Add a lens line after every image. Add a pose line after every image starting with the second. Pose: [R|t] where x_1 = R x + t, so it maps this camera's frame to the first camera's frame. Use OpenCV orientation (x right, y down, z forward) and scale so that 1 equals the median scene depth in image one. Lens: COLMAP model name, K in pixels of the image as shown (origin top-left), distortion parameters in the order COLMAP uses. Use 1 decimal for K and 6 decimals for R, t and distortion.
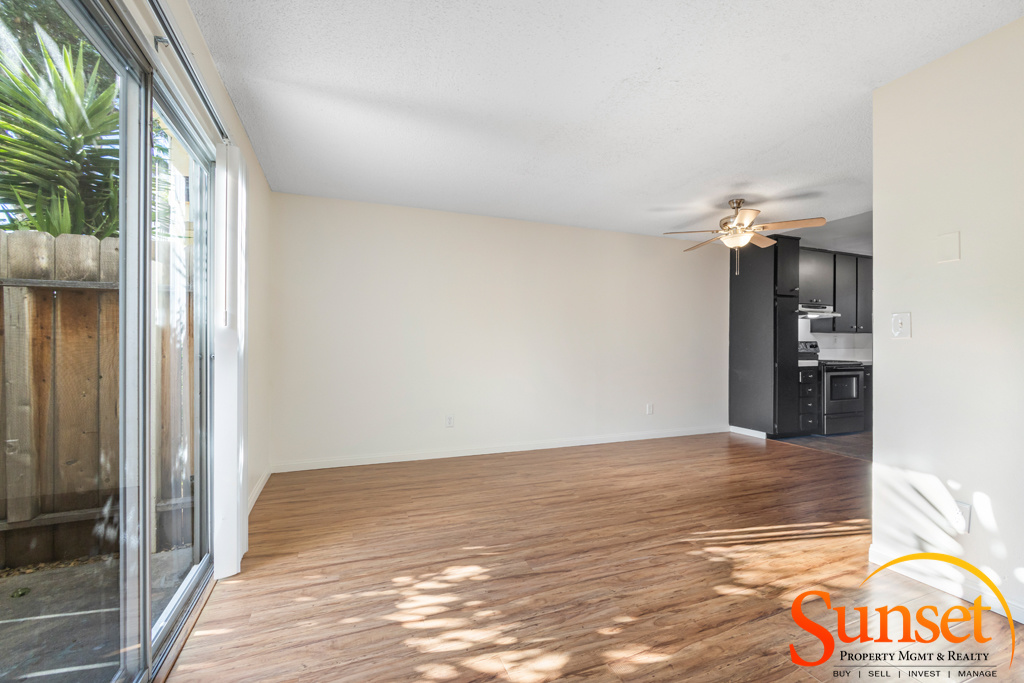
lens RADIAL K [[438.2, 0, 512.0], [0, 438.2, 341.5], [0, 0, 1]] dist [-0.000052, 0.000028]
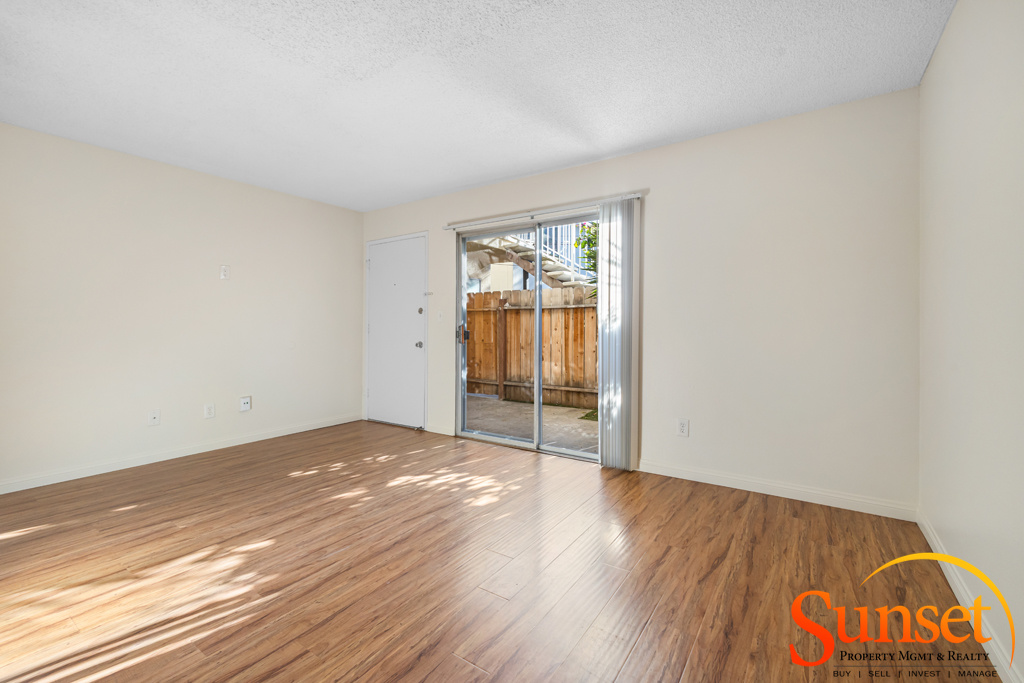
lens RADIAL K [[438.2, 0, 512.0], [0, 438.2, 341.5], [0, 0, 1]] dist [-0.000052, 0.000028]
pose [[-0.829668, 0.026072, -0.557648, 0.530649], [0.001657, 0.999019, 0.044243, 0.005821], [0.558255, 0.035783, -0.828898, 2.125179]]
